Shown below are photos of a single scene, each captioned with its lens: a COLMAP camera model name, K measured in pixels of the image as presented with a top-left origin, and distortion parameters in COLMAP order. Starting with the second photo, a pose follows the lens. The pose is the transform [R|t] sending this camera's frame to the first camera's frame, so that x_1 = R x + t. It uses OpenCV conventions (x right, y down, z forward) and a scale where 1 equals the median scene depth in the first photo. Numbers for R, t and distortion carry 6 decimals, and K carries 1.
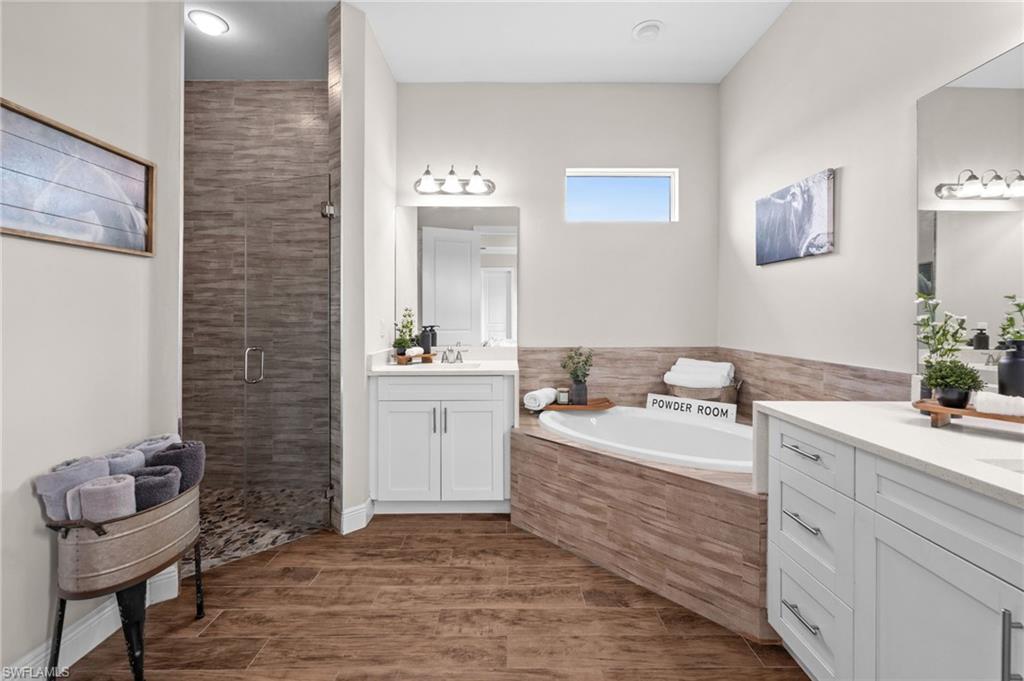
lens RADIAL K [[410.3, 0, 514.0], [0, 410.3, 335.4], [0, 0, 1]] dist [-0.000540, -0.000093]
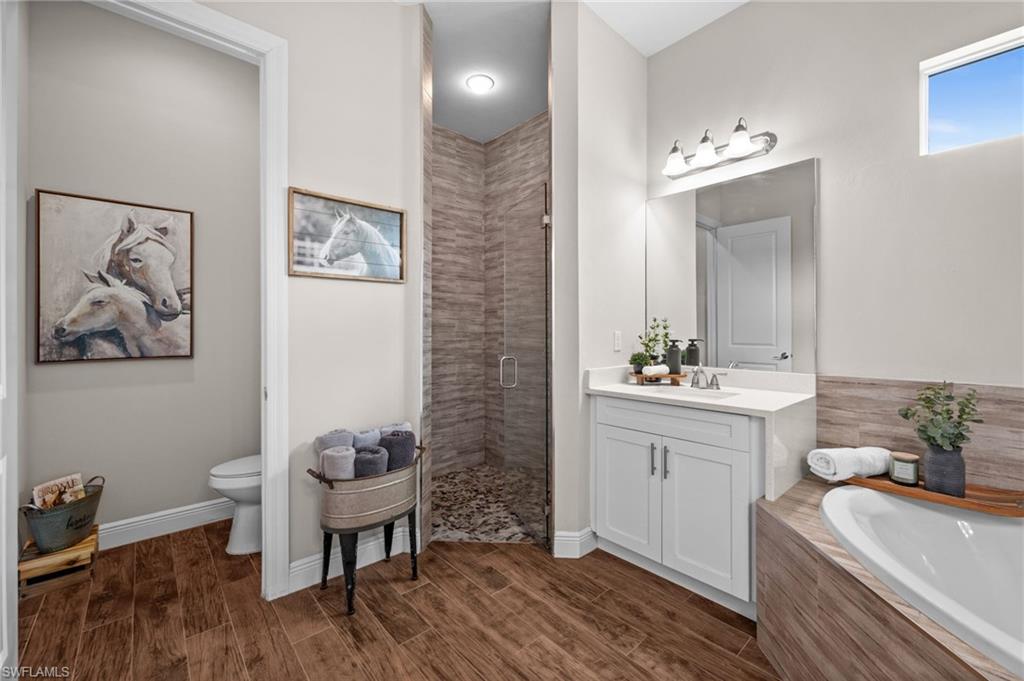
lens RADIAL K [[412.0, 0, 511.5], [0, 412.0, 341.4], [0, 0, 1]] dist [-0.001065, -0.000127]
pose [[0.671040, 0.017888, -0.741206, 0.211144], [-0.029855, 0.999550, -0.002906, -0.009416], [0.740820, 0.024079, 0.671272, 0.263501]]
